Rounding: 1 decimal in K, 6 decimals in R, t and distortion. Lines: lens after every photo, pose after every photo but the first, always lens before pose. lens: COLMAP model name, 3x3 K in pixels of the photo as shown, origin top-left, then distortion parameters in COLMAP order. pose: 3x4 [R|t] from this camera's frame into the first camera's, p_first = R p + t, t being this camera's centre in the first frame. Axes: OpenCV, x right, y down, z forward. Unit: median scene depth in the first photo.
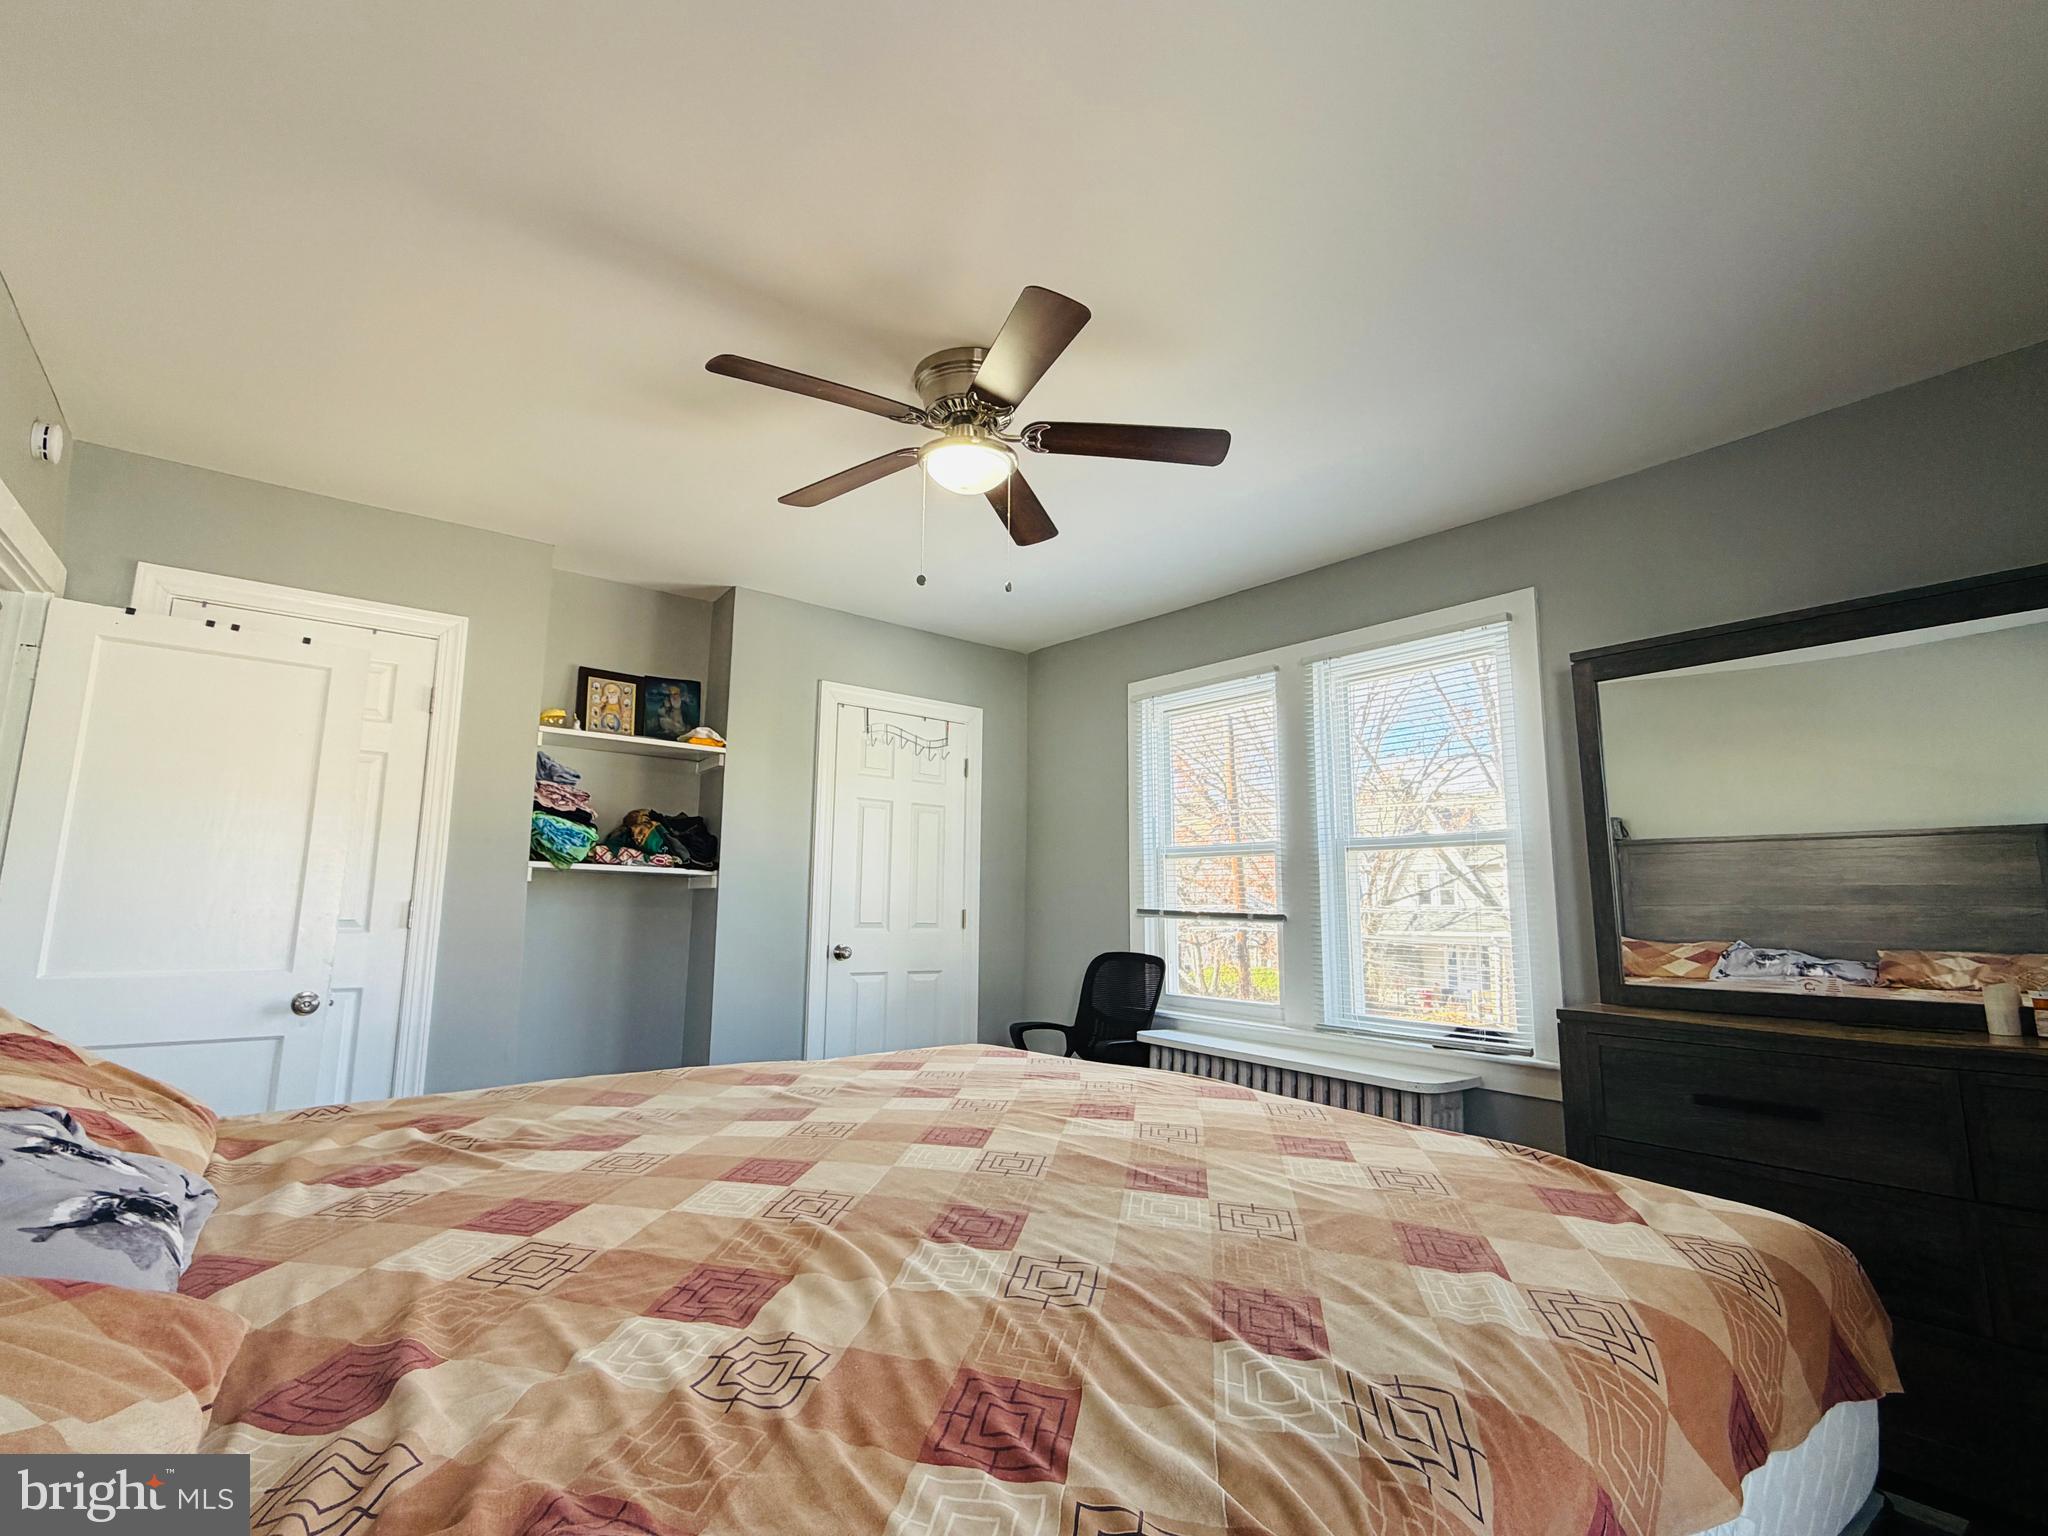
lens RADIAL K [[957.1, 0, 1024.0], [0, 957.1, 768.0], [0, 0, 1]] dist [-0.003538, -0.000789]
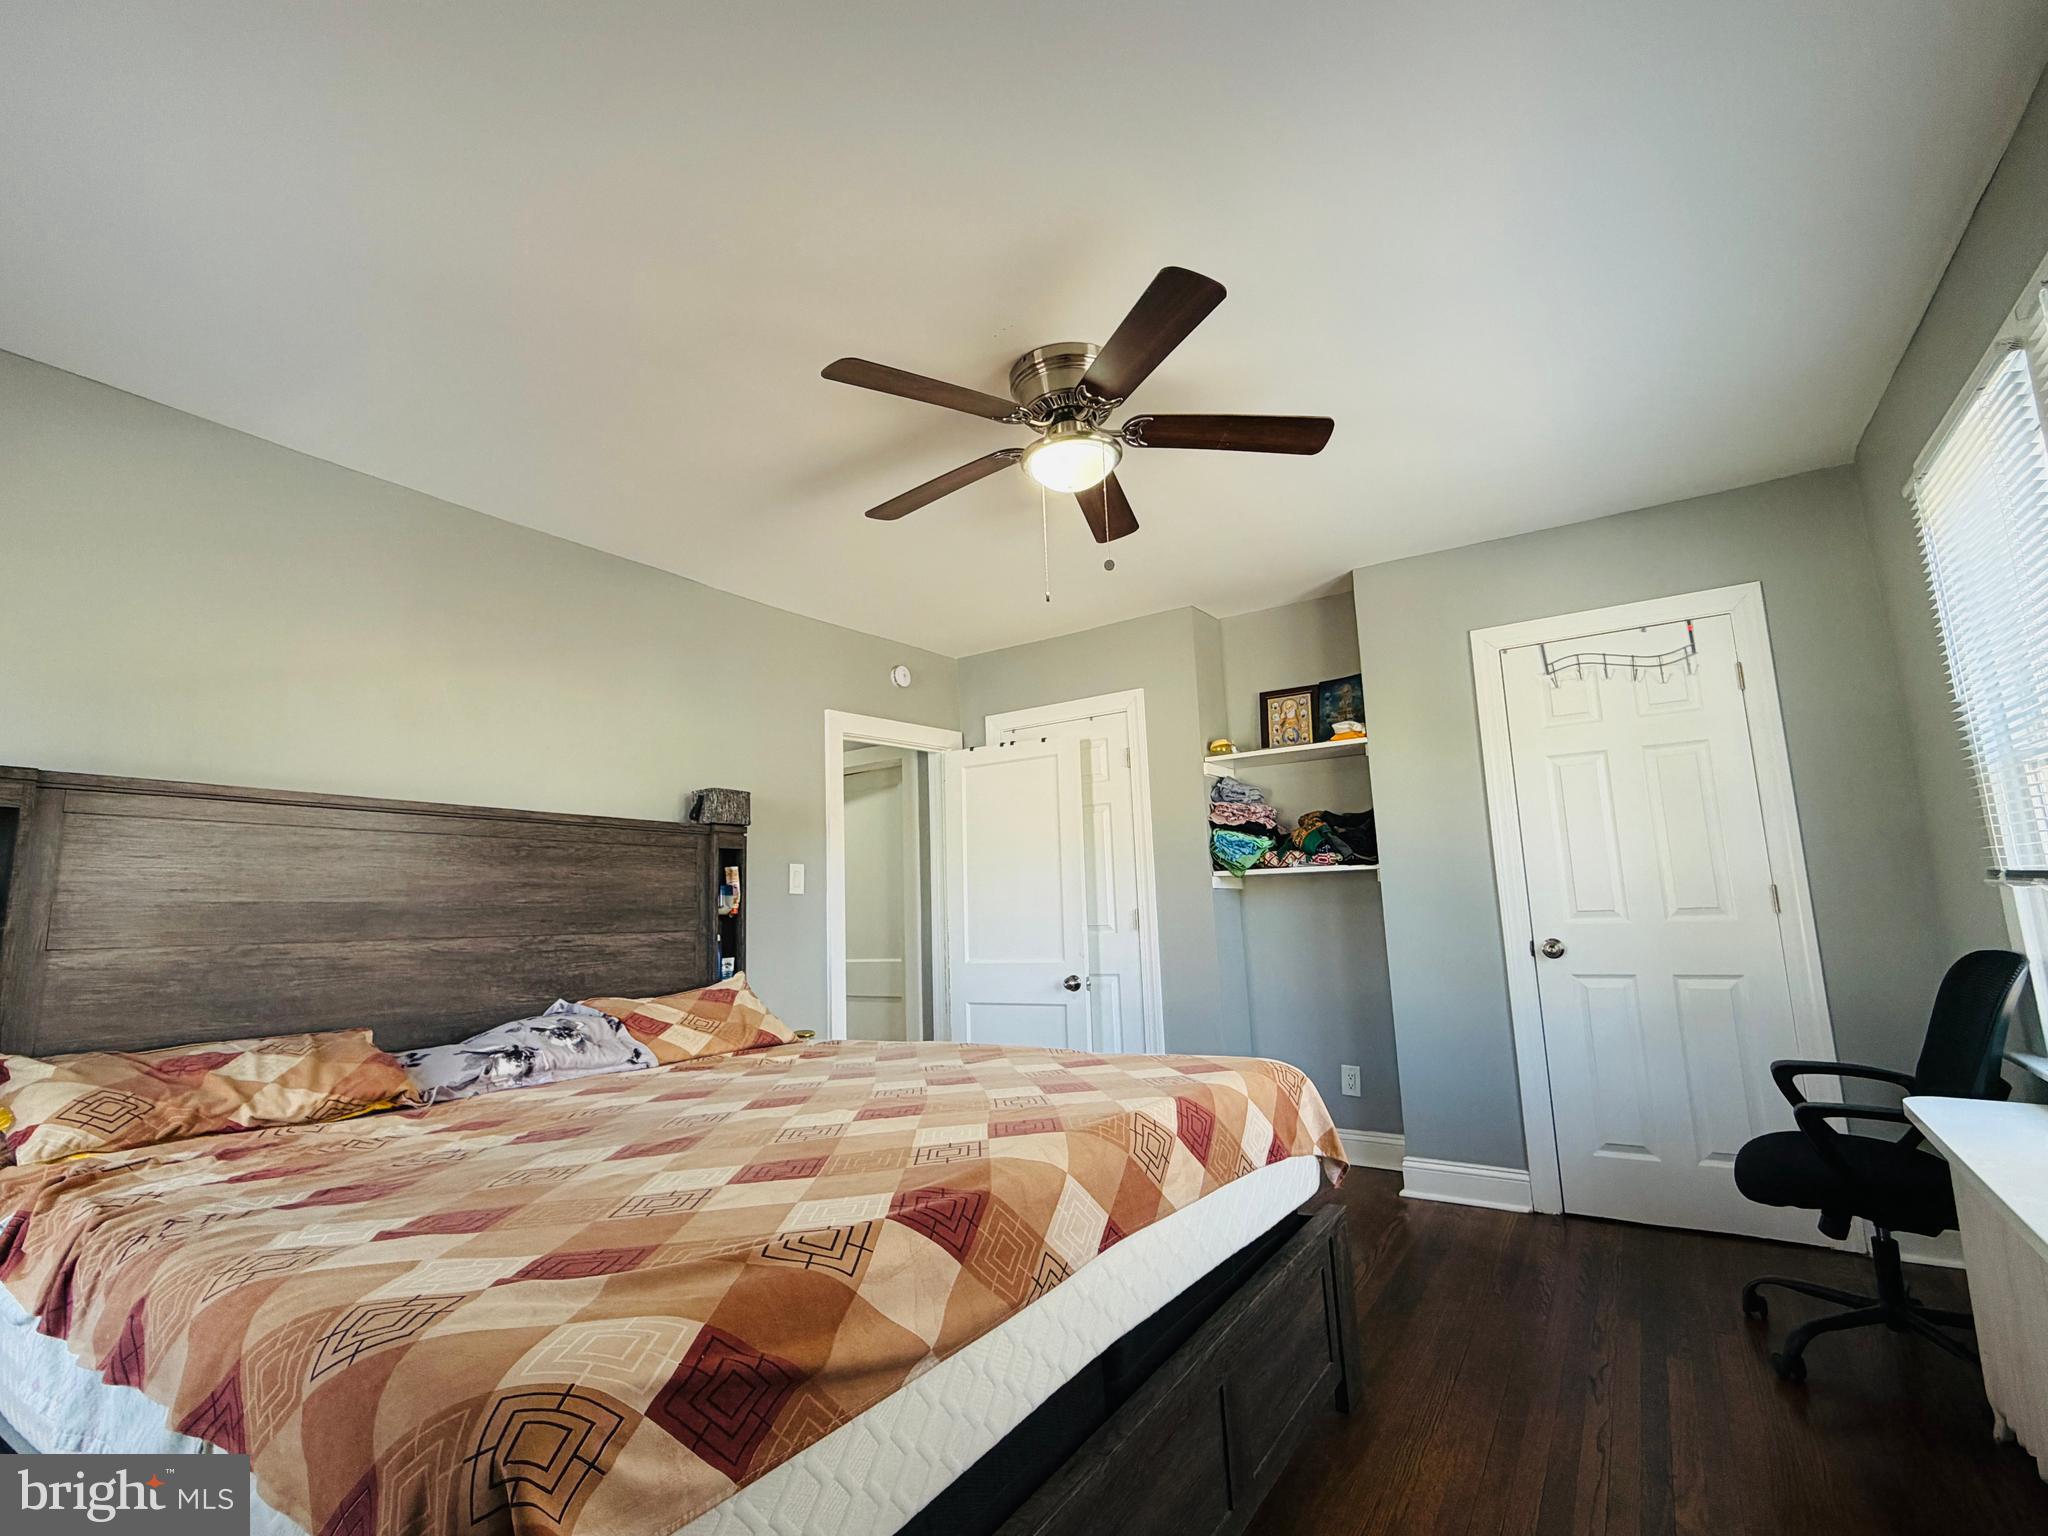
lens RADIAL K [[957.1, 0, 1024.0], [0, 957.1, 768.0], [0, 0, 1]] dist [-0.003538, -0.000789]
pose [[0.321415, -0.169570, -0.931632, 0.501982], [0.182100, 0.976541, -0.114919, 0.061224], [0.929264, -0.132714, 0.344754, 0.362398]]
